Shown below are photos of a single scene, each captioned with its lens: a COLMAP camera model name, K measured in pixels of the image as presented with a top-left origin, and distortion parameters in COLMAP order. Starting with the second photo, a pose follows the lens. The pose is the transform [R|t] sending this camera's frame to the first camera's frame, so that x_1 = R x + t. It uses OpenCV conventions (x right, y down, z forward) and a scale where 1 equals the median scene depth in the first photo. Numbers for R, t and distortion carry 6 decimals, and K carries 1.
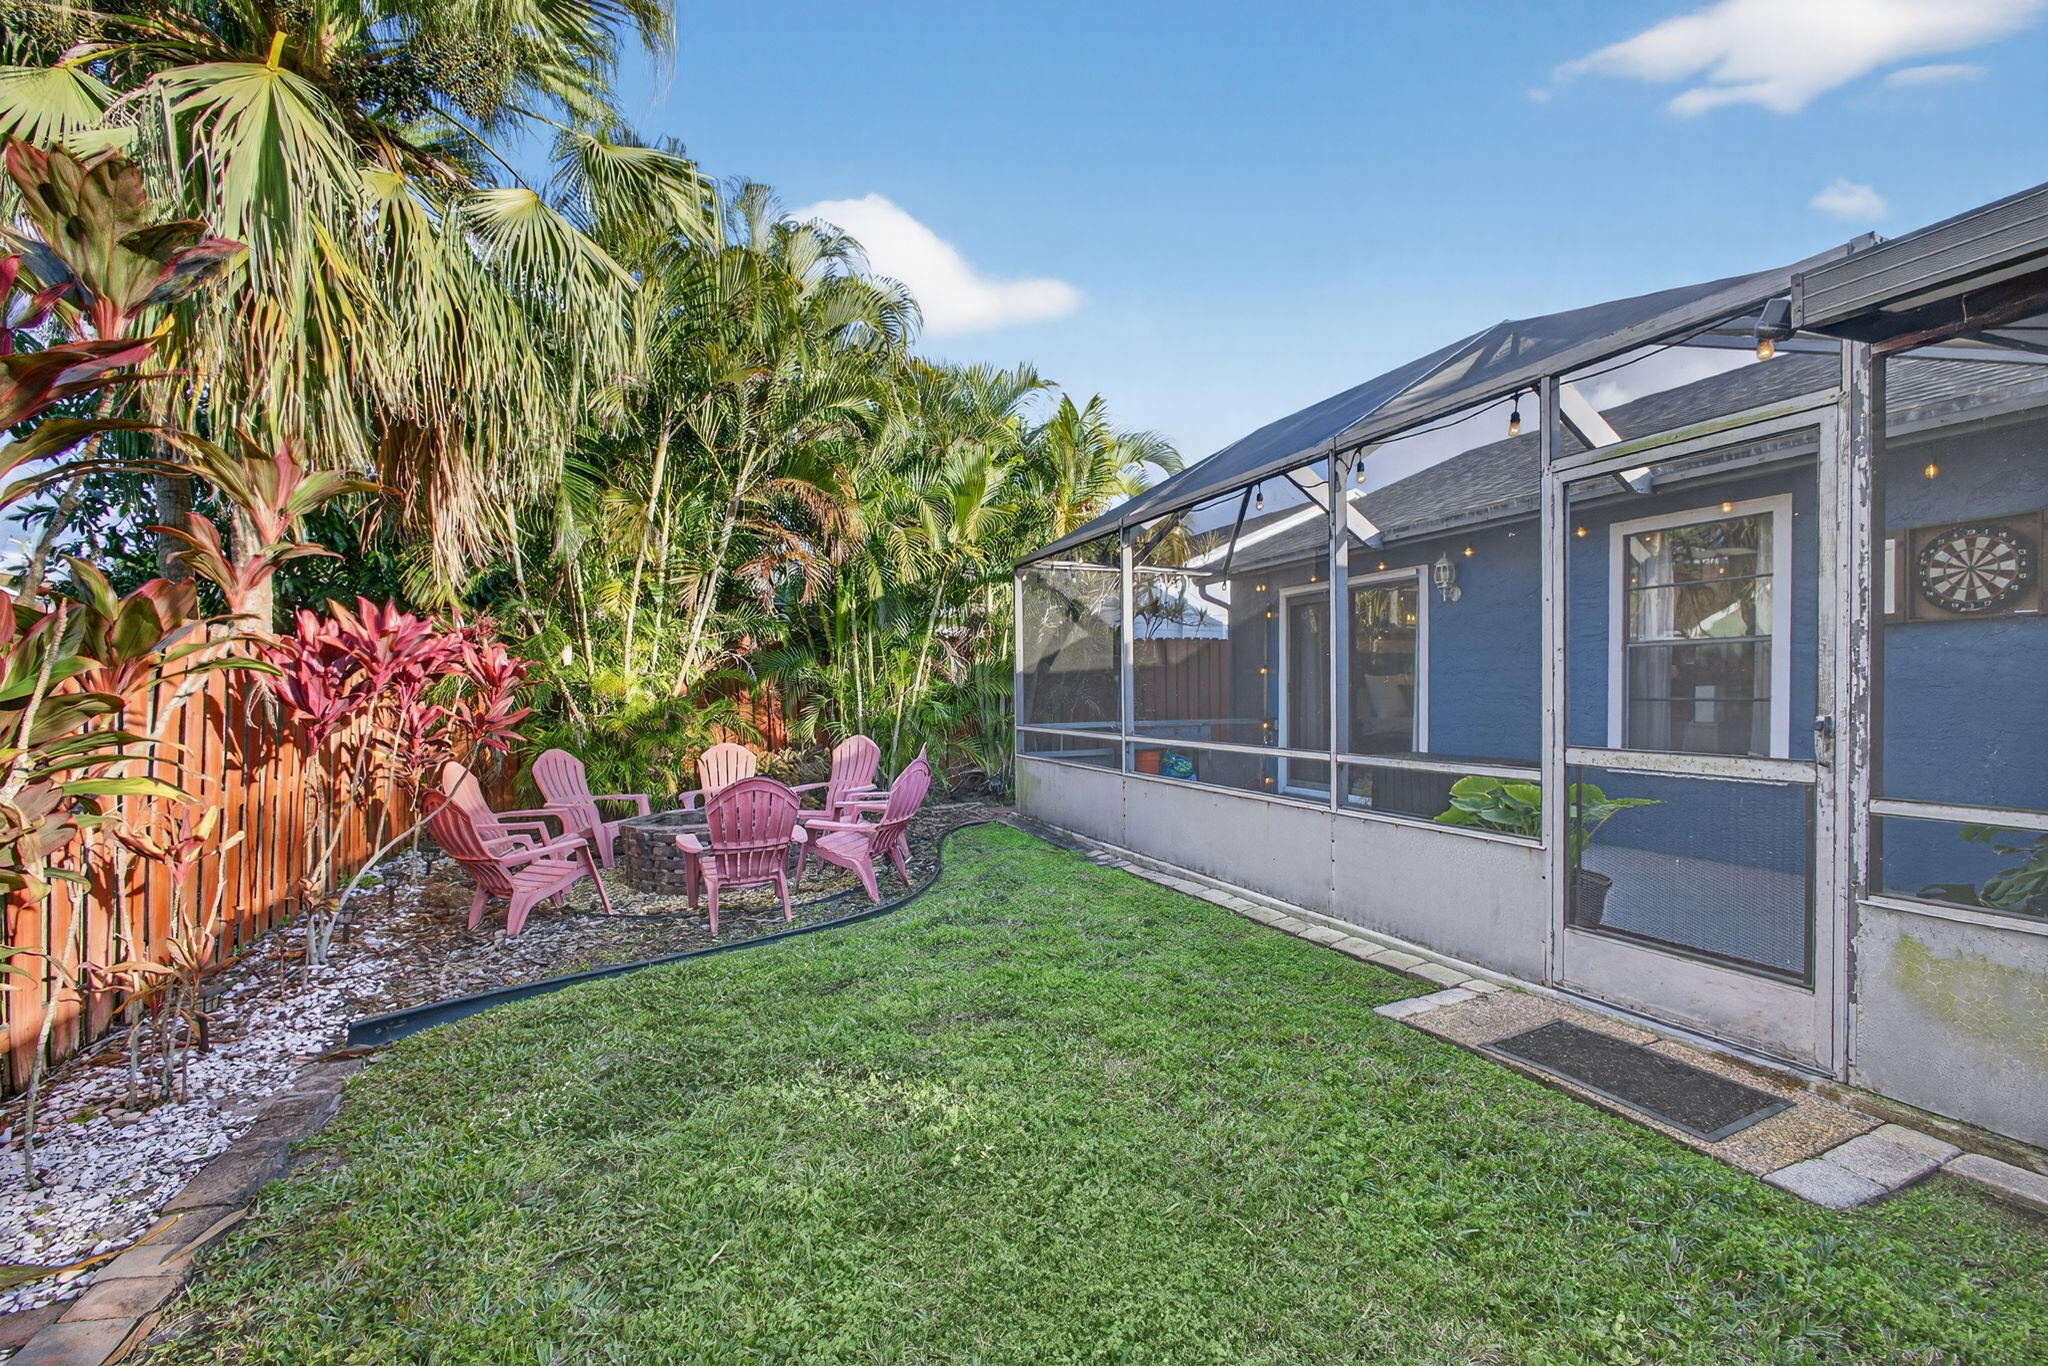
lens RADIAL K [[884.7, 0, 1029.9], [0, 884.7, 700.4], [0, 0, 1]] dist [-0.009864, 0.007151]
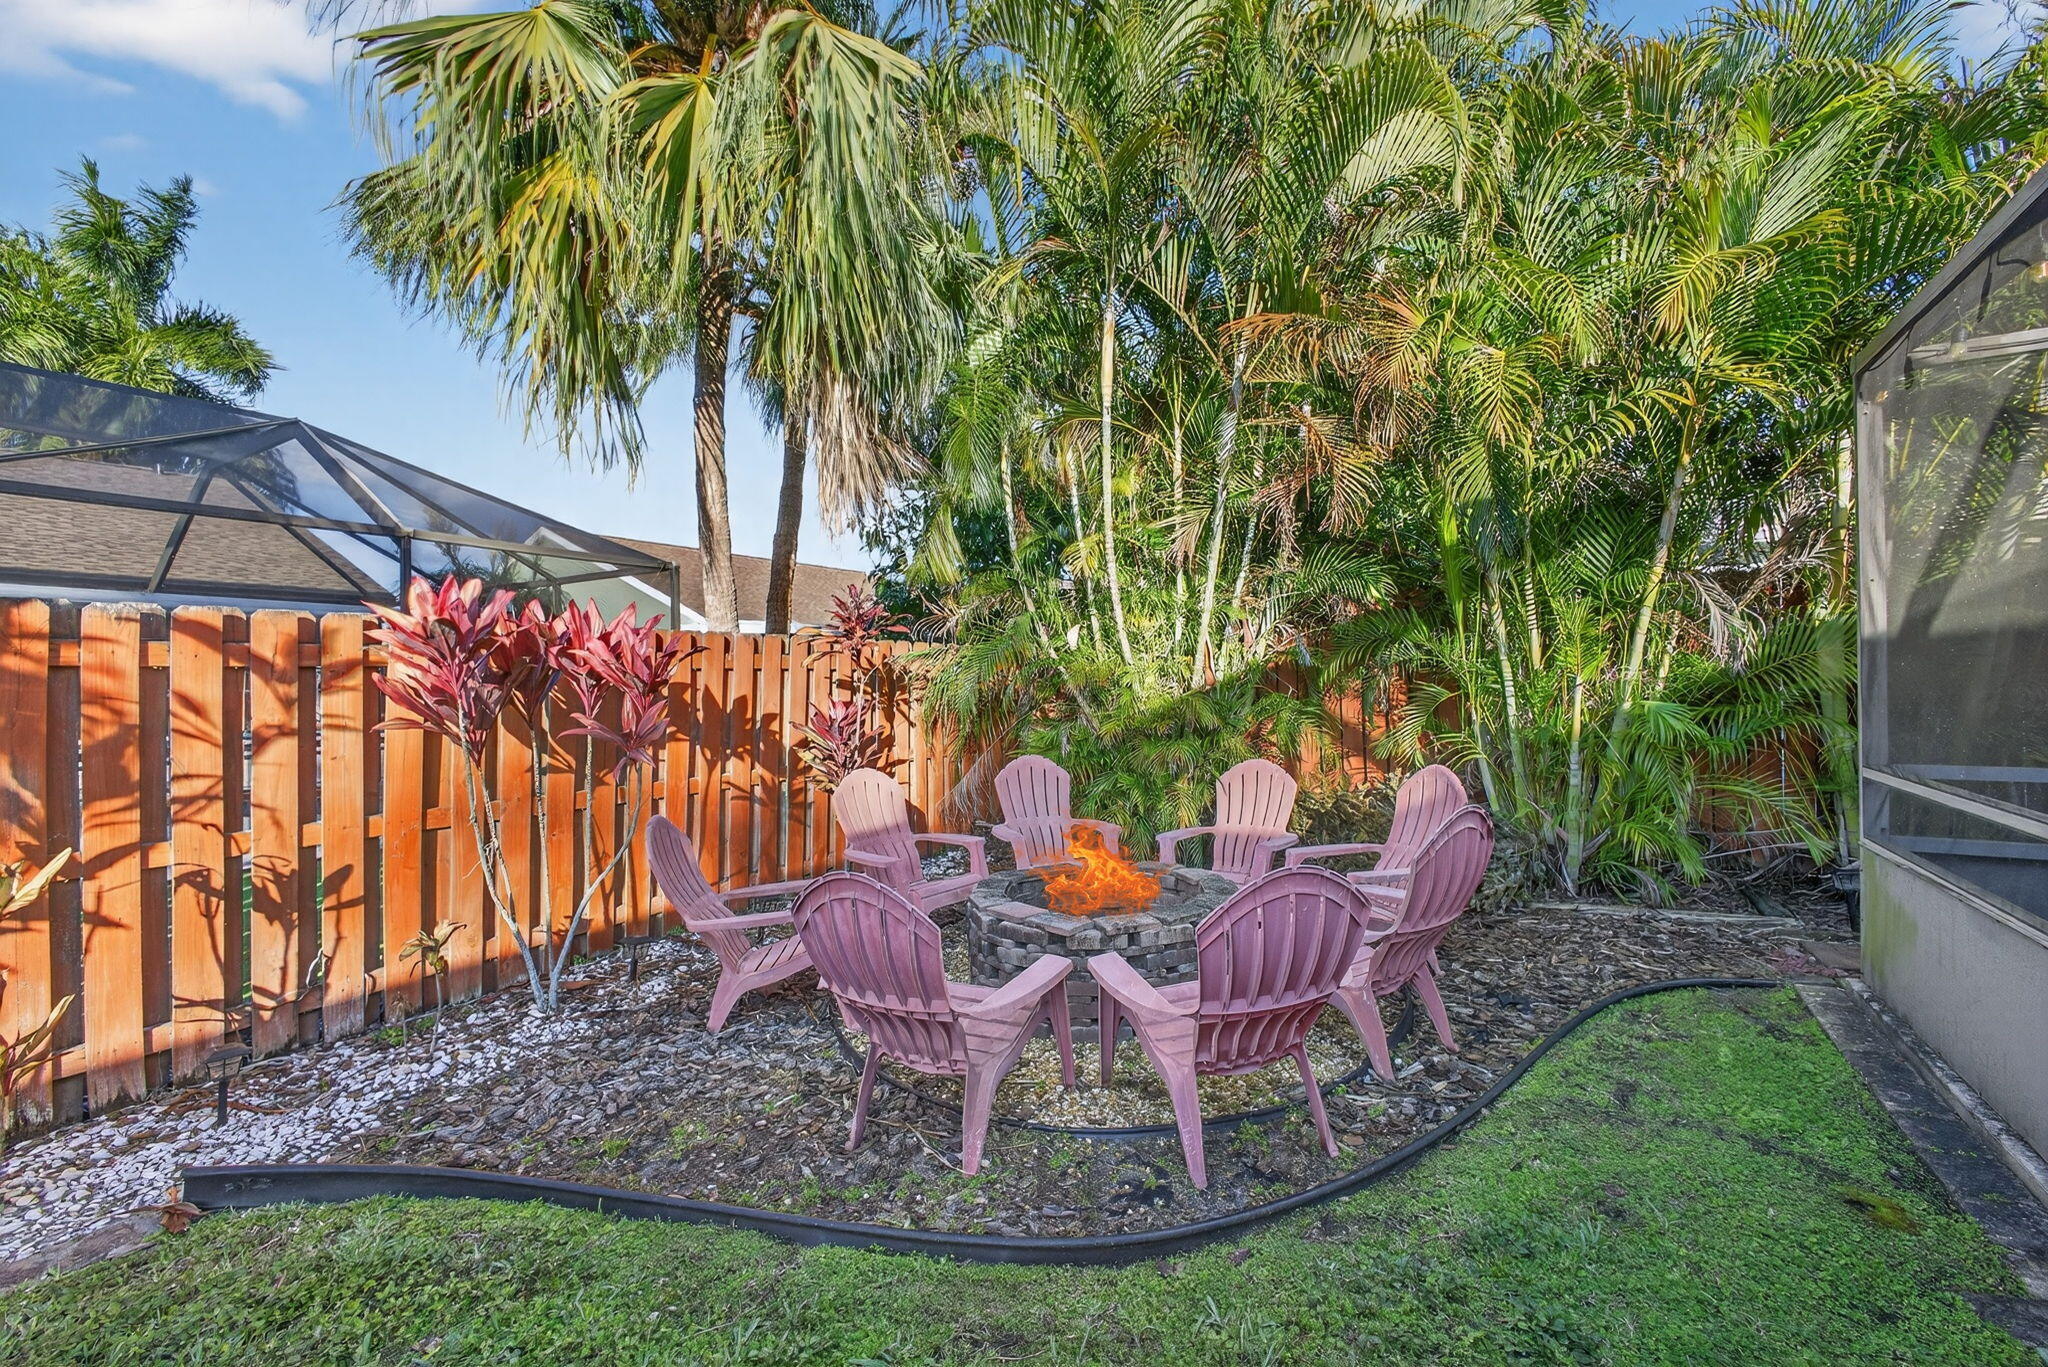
lens RADIAL K [[890.8, 0, 1024.0], [0, 890.8, 683.5], [0, 0, 1]] dist [-0.008161, 0.000116]
pose [[0.593479, 0.007837, -0.804812, 0.089561], [-0.000102, 0.999953, 0.009663, -0.015435], [0.804850, -0.005653, 0.593452, 0.469457]]
